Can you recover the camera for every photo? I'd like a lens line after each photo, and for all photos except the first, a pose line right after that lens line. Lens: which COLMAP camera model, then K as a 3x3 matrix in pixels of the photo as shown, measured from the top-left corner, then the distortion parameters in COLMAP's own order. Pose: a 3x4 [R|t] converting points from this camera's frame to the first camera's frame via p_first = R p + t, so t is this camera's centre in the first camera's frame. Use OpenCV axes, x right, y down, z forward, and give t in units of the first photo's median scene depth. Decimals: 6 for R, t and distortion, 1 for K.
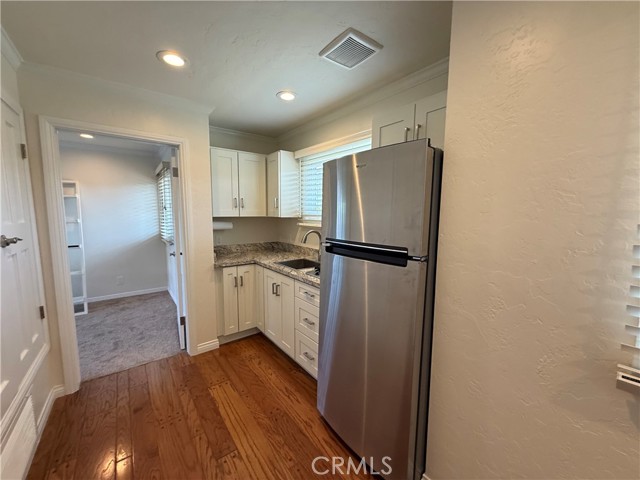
lens RADIAL K [[255.4, 0, 318.3], [0, 255.4, 239.8], [0, 0, 1]] dist [-0.000661, 0.000026]
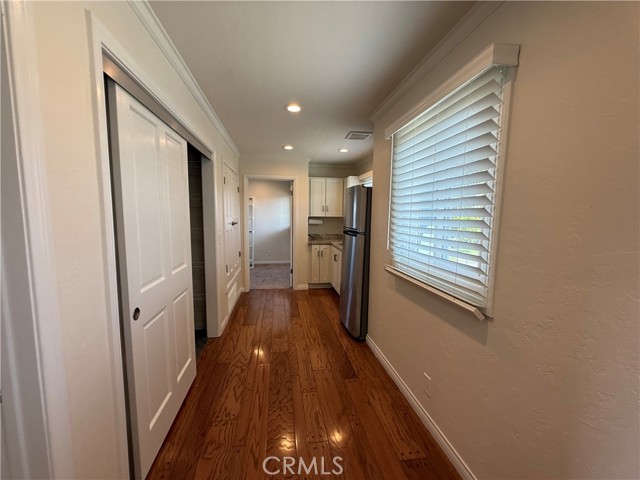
lens RADIAL K [[255.4, 0, 318.3], [0, 255.4, 239.8], [0, 0, 1]] dist [-0.000661, 0.000026]
pose [[0.878769, 0.052710, -0.474328, 0.516898], [-0.056931, 0.998363, 0.005471, 0.062782], [0.473840, 0.022196, 0.880331, -0.565787]]
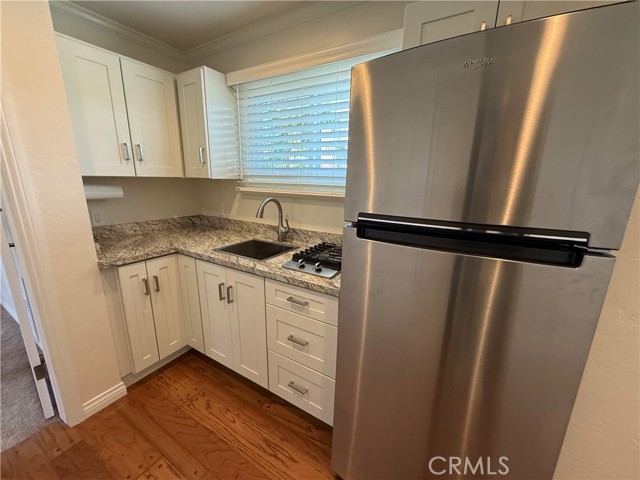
lens RADIAL K [[255.4, 0, 318.3], [0, 255.4, 239.8], [0, 0, 1]] dist [-0.000661, 0.000026]
pose [[0.930277, -0.073833, 0.359351, -0.156878], [0.025755, 0.990265, 0.136789, -0.017260], [-0.365952, -0.117996, 0.923123, 0.315394]]
